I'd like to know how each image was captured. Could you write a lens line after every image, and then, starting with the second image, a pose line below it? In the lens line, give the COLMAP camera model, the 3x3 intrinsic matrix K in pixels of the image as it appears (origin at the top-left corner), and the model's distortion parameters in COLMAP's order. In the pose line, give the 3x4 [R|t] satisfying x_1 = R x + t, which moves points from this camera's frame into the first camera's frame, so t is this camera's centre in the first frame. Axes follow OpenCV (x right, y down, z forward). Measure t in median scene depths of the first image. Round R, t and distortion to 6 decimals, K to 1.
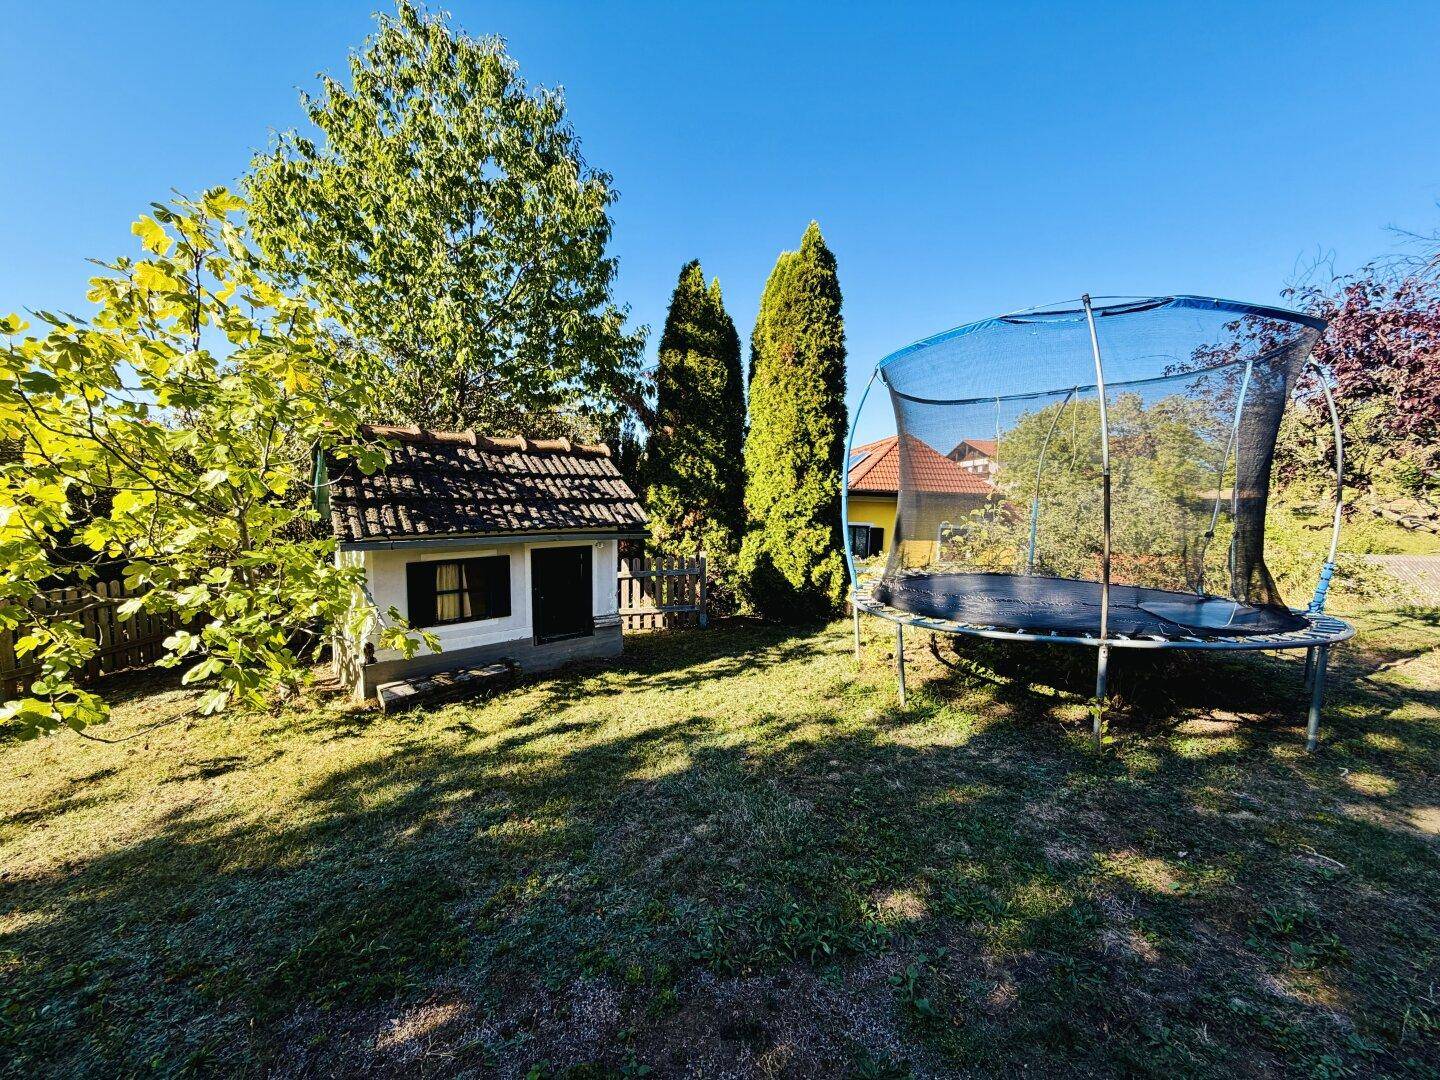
lens RADIAL K [[573.1, 0, 715.1], [0, 573.1, 544.4], [0, 0, 1]] dist [-0.000372, 0.000280]
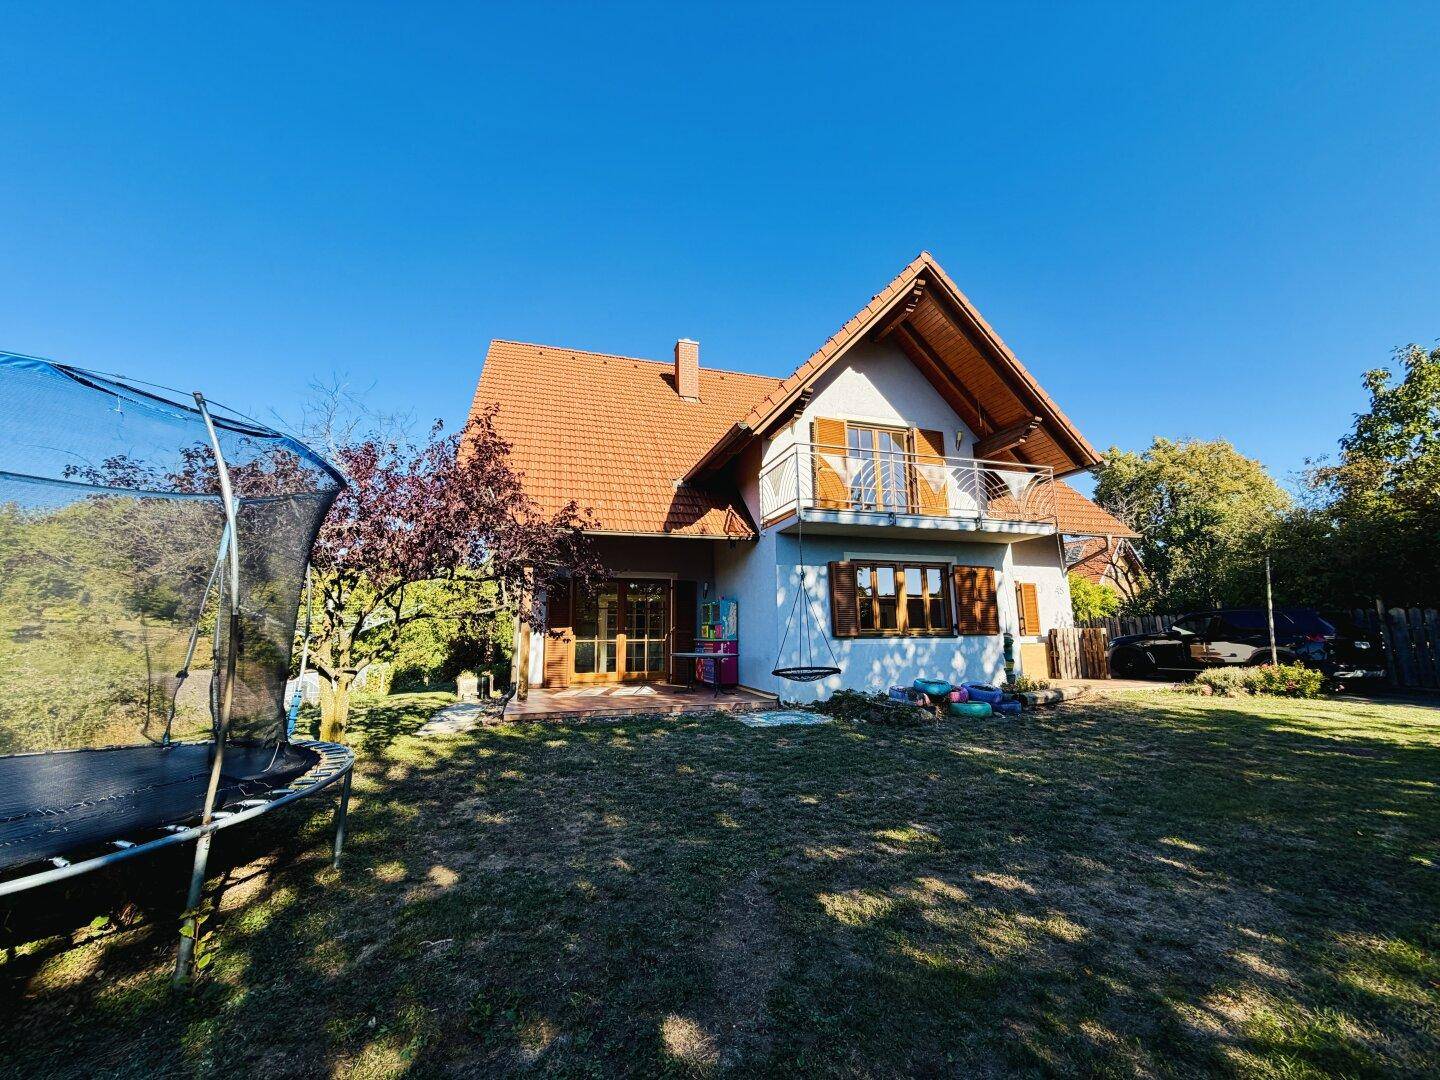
lens RADIAL K [[573.1, 0, 718.8], [0, 573.1, 545.3], [0, 0, 1]] dist [-0.000372, 0.000280]
pose [[-0.121766, 0.136956, 0.983065, -0.108126], [0.067267, 0.989296, -0.129492, -0.030169], [-0.990277, 0.050360, -0.129675, 0.182710]]
